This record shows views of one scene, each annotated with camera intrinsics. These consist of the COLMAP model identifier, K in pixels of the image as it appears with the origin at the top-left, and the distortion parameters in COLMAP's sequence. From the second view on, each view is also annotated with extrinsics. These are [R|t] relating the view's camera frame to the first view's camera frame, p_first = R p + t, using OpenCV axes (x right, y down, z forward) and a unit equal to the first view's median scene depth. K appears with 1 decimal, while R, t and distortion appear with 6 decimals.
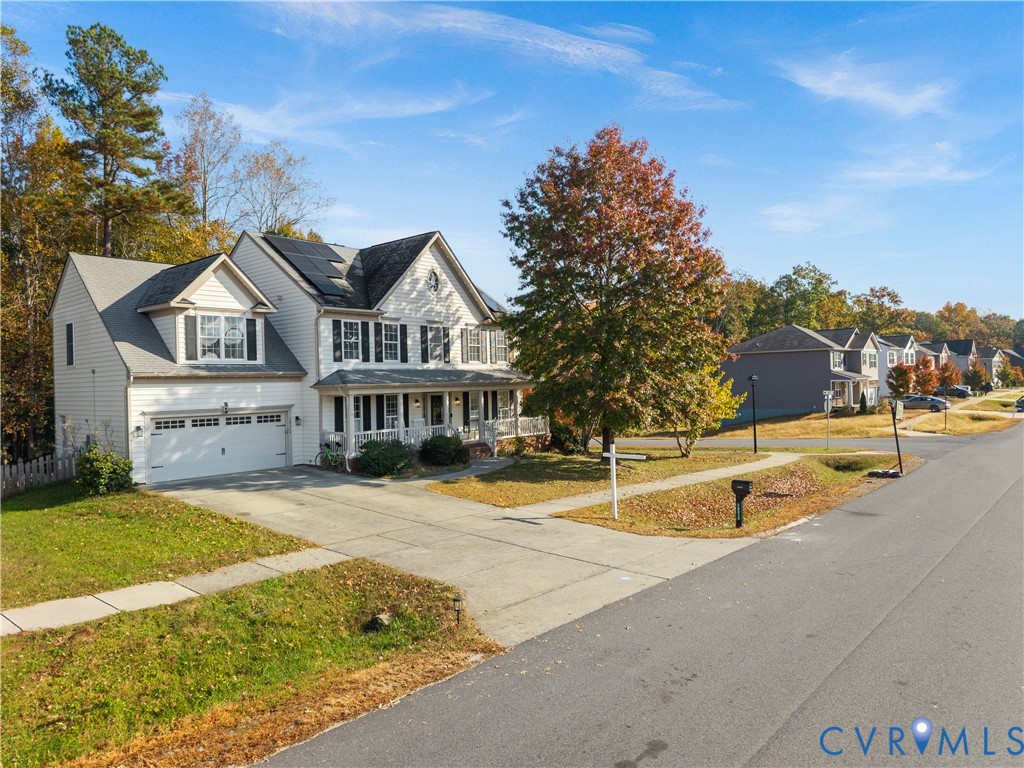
lens RADIAL K [[708.8, 0, 516.9], [0, 708.8, 387.0], [0, 0, 1]] dist [-0.000331, -0.004286]
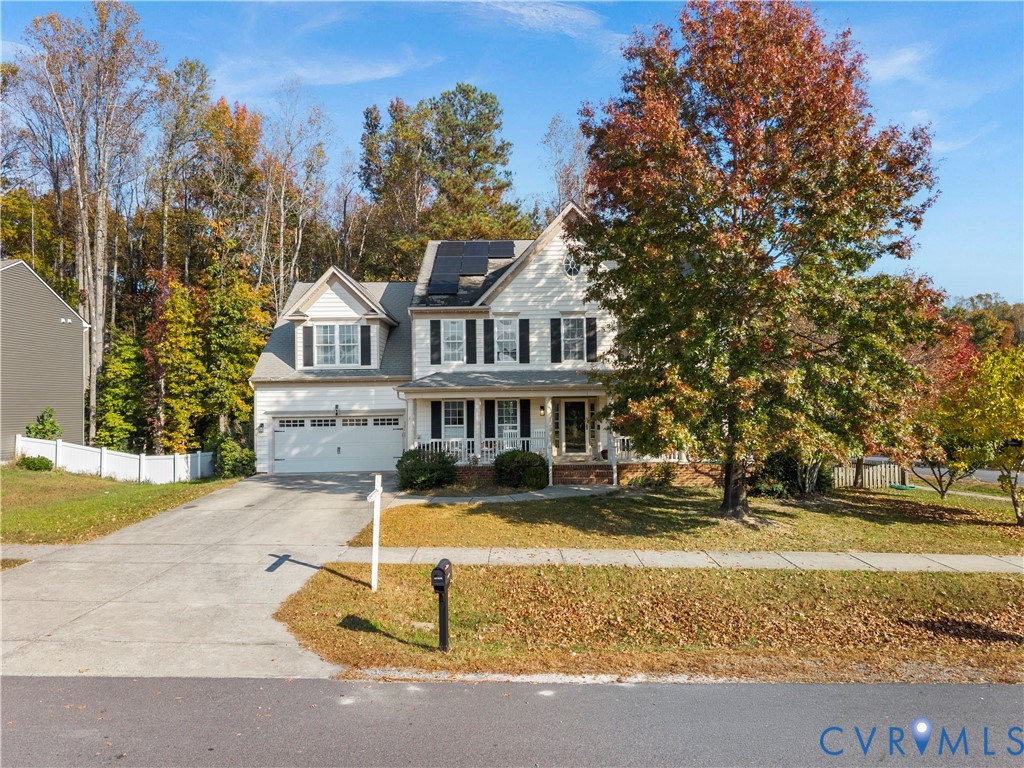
lens RADIAL K [[708.8, 0, 512.7], [0, 708.8, 381.5], [0, 0, 1]] dist [-0.000331, -0.004286]
pose [[0.642390, -0.002879, -0.766373, 0.562242], [-0.002341, 0.999981, -0.005718, -0.007738], [0.766375, 0.005467, 0.642371, 0.494871]]
